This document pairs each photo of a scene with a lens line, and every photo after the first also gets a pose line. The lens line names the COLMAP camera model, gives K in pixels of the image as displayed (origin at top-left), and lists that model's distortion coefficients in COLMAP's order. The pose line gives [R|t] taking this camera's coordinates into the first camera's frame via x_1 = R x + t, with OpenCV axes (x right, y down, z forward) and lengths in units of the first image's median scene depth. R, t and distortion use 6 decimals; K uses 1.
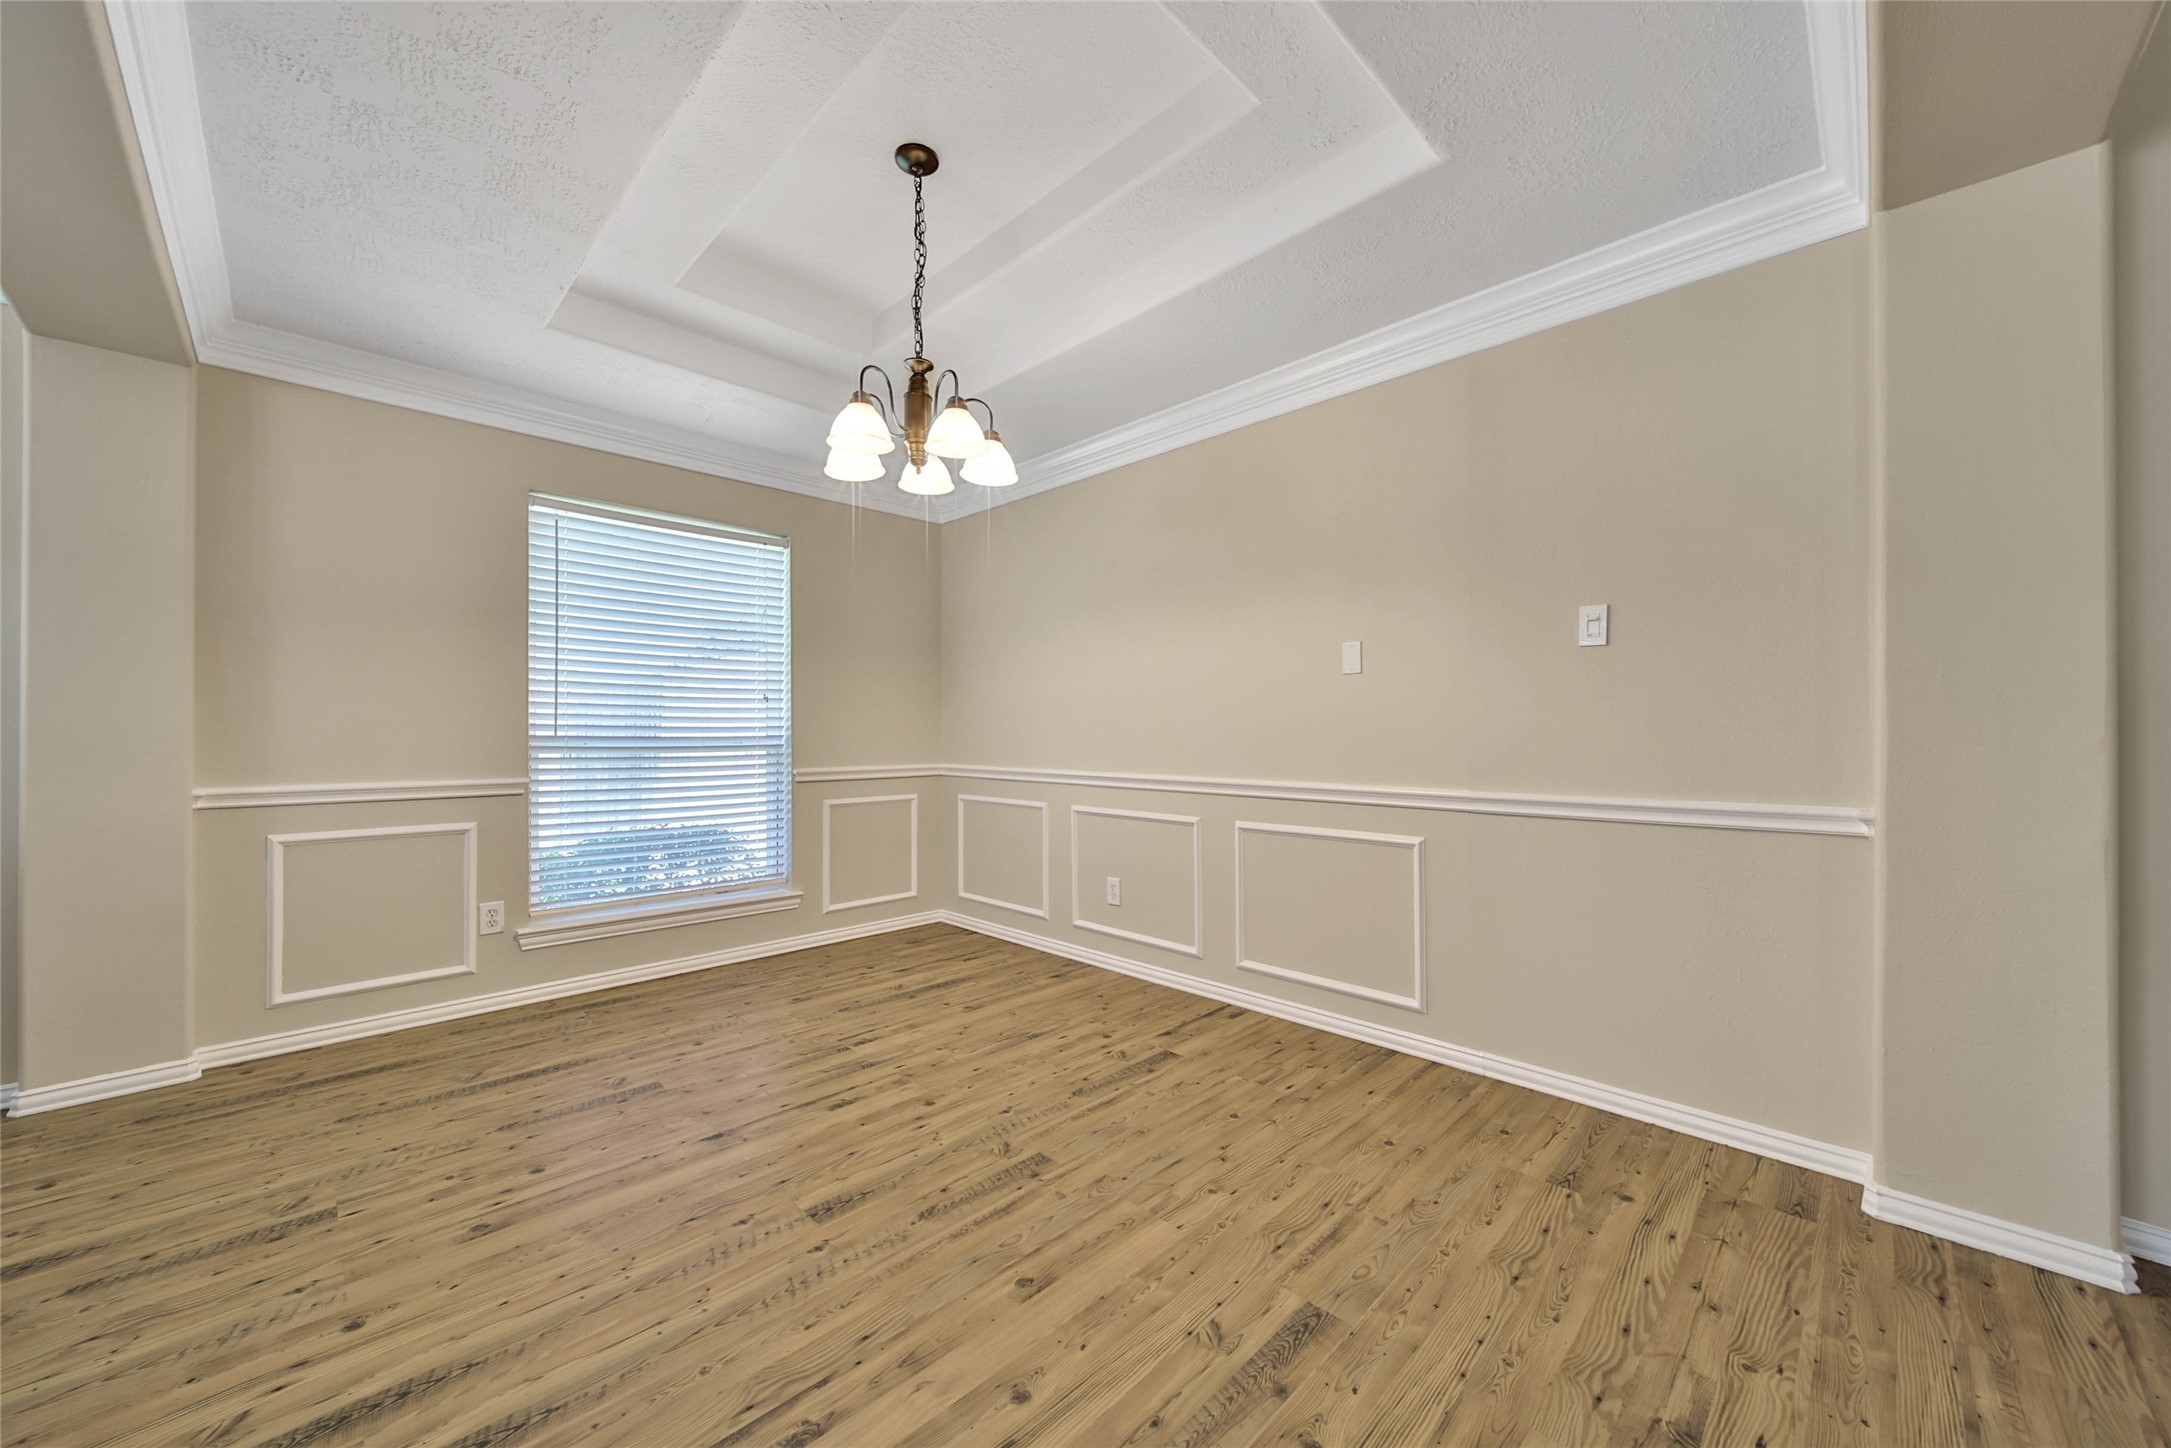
lens RADIAL K [[798.4, 0, 1089.3], [0, 798.4, 726.0], [0, 0, 1]] dist [-0.001493, -0.000273]
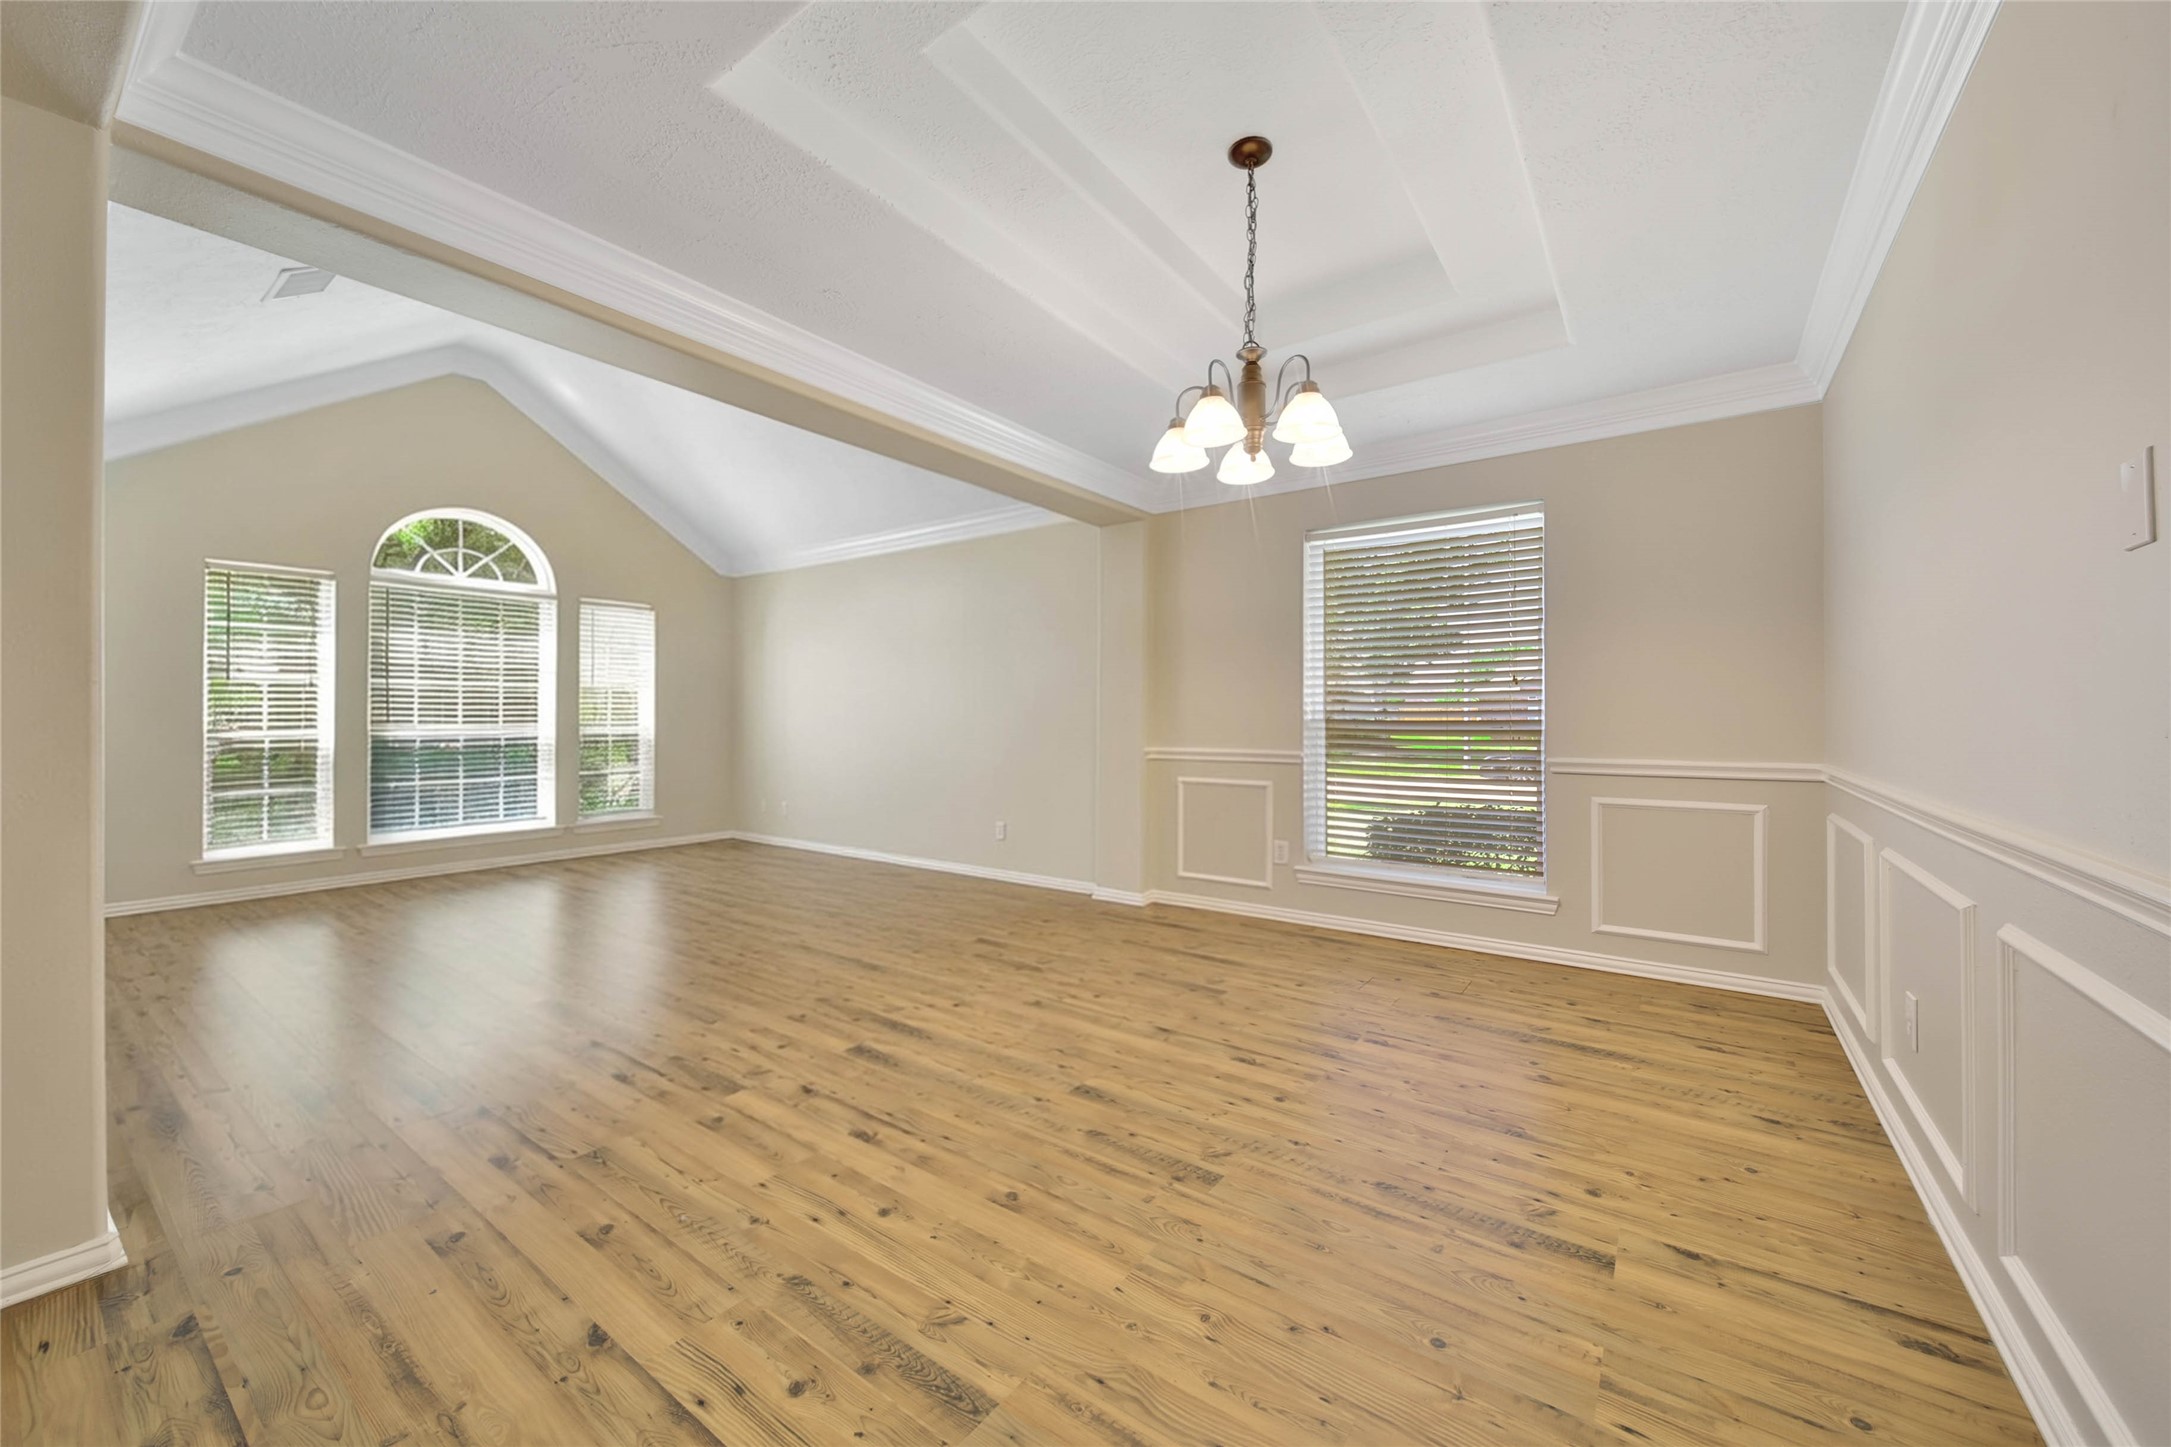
lens RADIAL K [[802.8, 0, 1119.7], [0, 802.8, 714.7], [0, 0, 1]] dist [-0.001331, -0.000341]
pose [[0.182865, -0.000165, -0.983138, 0.677076], [0.007338, 0.999972, 0.001197, 0.001617], [0.983111, -0.007433, 0.182861, 0.590391]]
